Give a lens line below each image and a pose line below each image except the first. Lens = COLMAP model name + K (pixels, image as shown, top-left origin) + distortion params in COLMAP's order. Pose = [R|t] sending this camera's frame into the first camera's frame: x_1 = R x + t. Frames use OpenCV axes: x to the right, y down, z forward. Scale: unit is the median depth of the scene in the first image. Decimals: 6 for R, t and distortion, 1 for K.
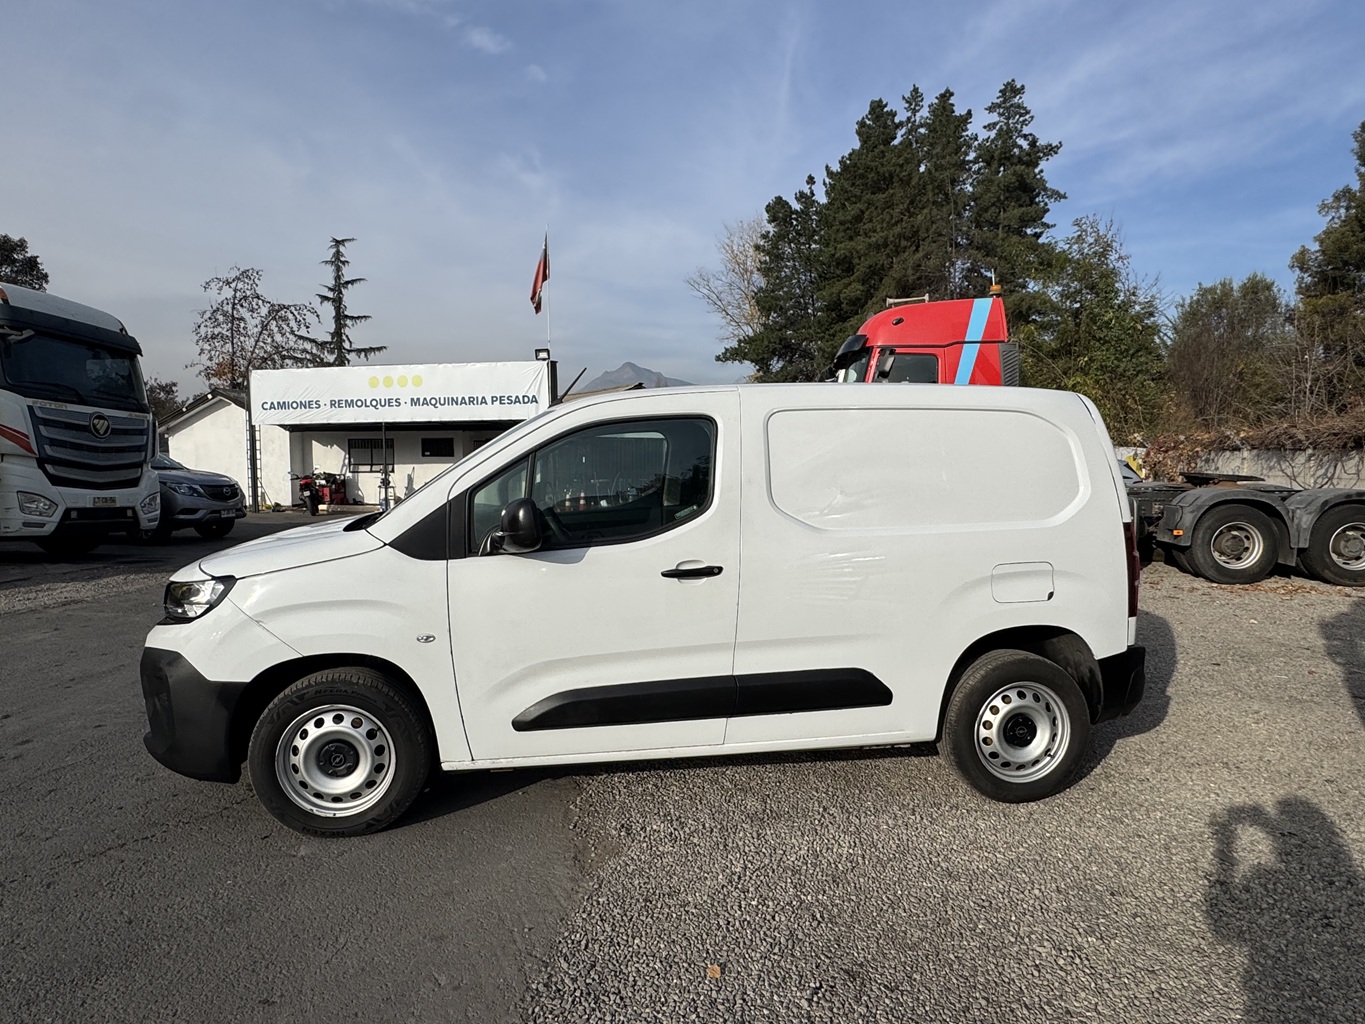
lens RADIAL K [[781.4, 0, 677.7], [0, 781.4, 515.1], [0, 0, 1]] dist [0.000885, 0.000307]
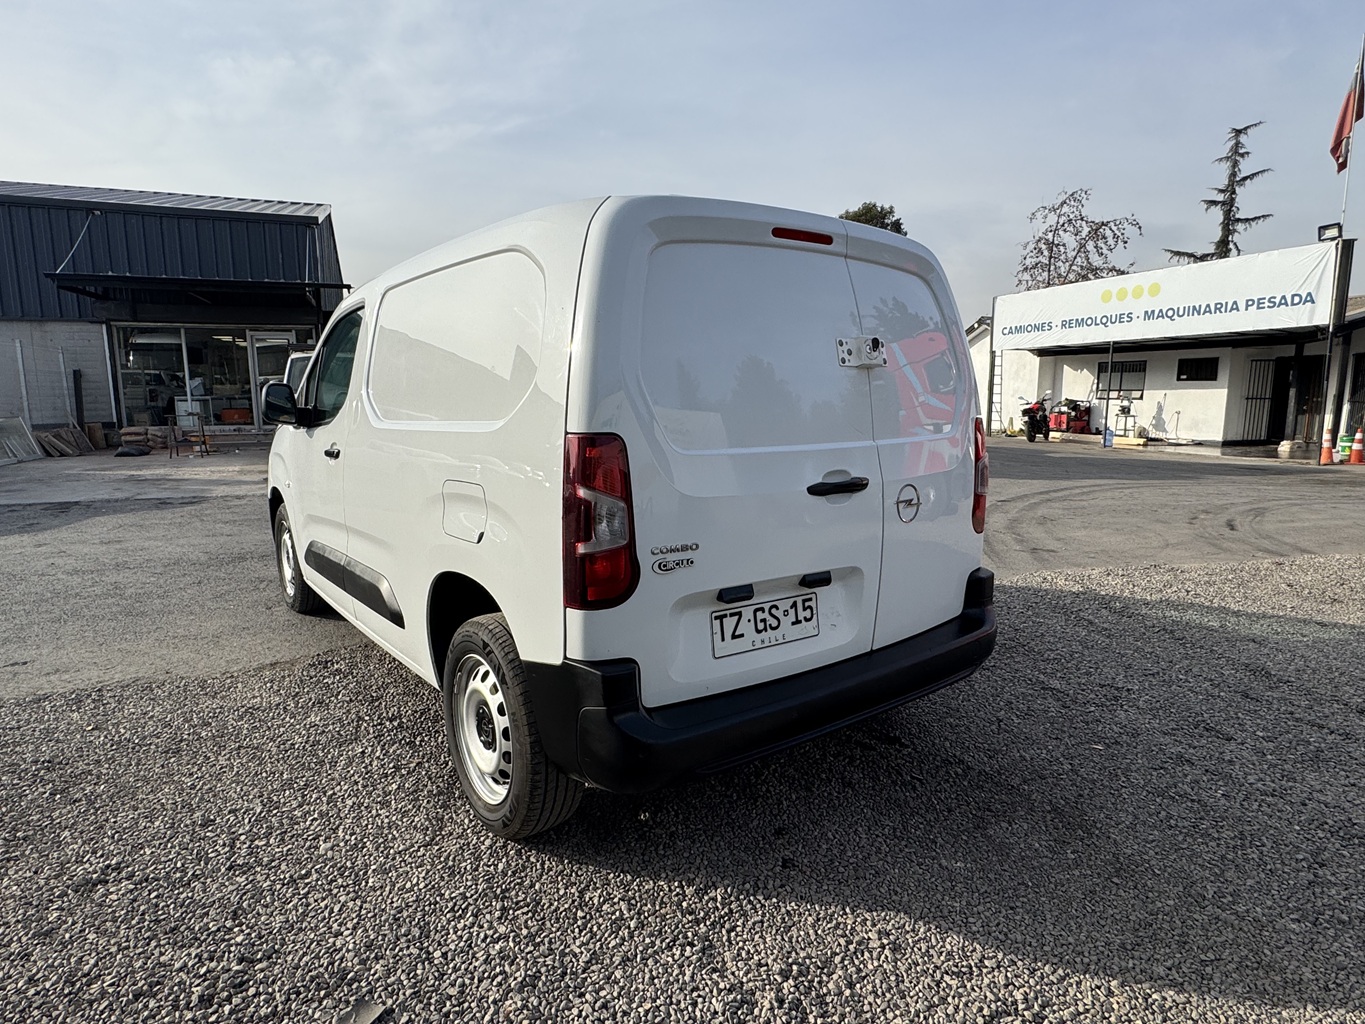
lens RADIAL K [[781.4, 0, 677.9], [0, 781.4, 515.5], [0, 0, 1]] dist [0.000885, 0.000307]
pose [[0.492497, 0.139465, -0.859067, 0.161251], [-0.064320, 0.990210, 0.123881, -0.000910], [0.867934, -0.005756, 0.496646, 0.118525]]
